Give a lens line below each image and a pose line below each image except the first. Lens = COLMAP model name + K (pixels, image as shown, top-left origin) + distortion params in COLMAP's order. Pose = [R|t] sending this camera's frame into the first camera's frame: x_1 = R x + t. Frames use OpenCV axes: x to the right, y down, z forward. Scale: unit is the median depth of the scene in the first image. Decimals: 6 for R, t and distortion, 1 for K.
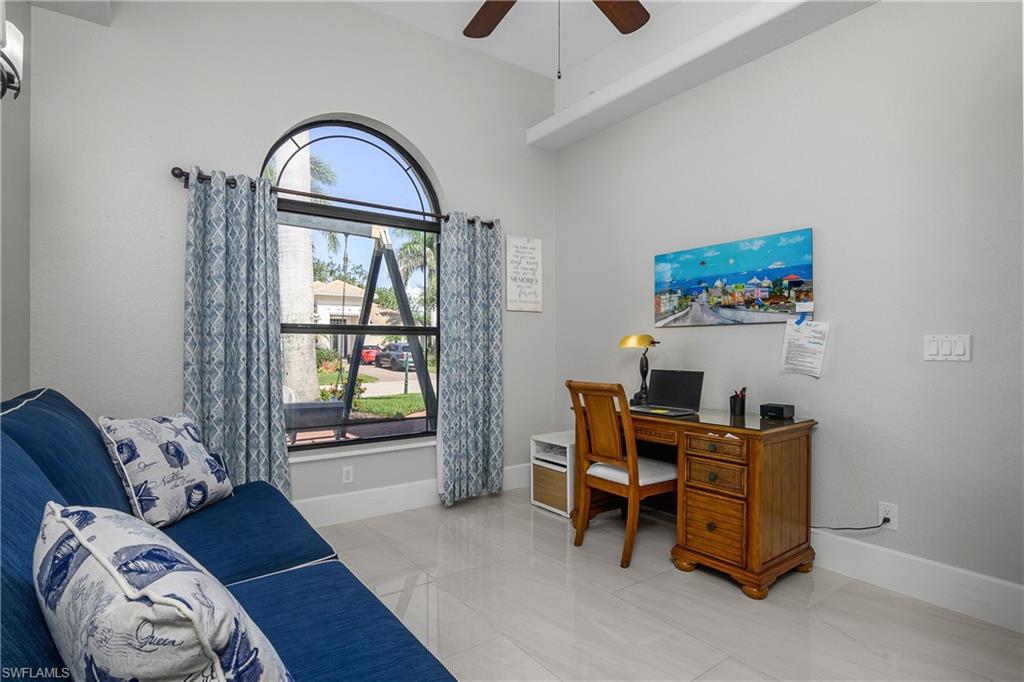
lens RADIAL K [[514.4, 0, 511.7], [0, 514.4, 344.6], [0, 0, 1]] dist [-0.026030, 0.003149]
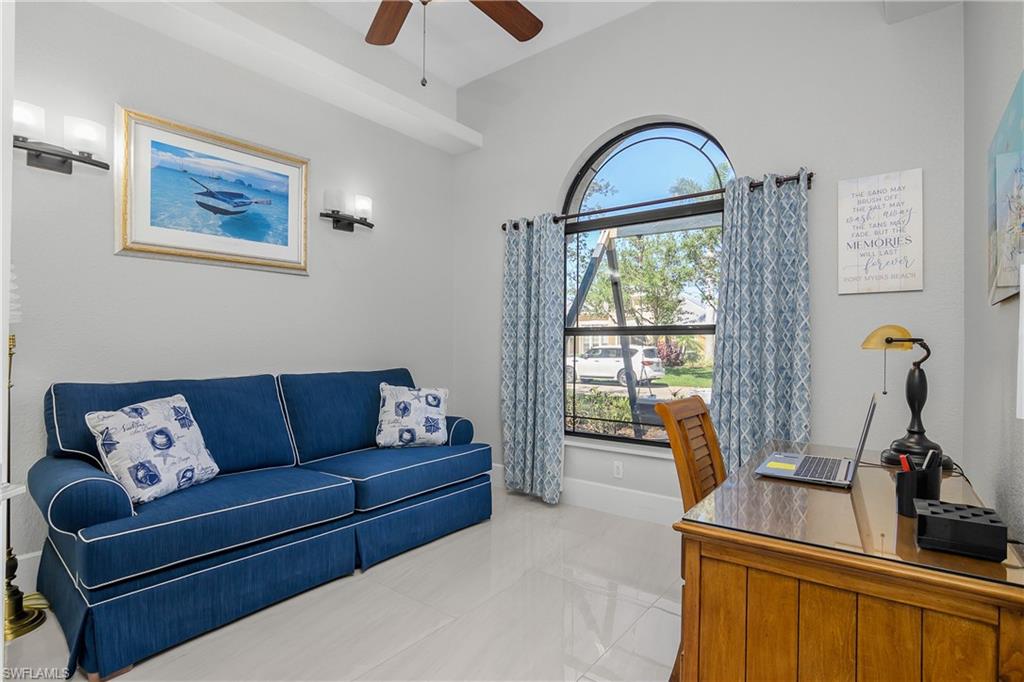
lens RADIAL K [[514.4, 0, 487.6], [0, 514.4, 343.6], [0, 0, 1]] dist [-0.026030, 0.003149]
pose [[0.268980, -0.002635, -0.963142, 0.566664], [-0.000817, 0.999995, -0.002965, 0.000149], [0.963145, 0.001585, 0.268976, 0.425244]]
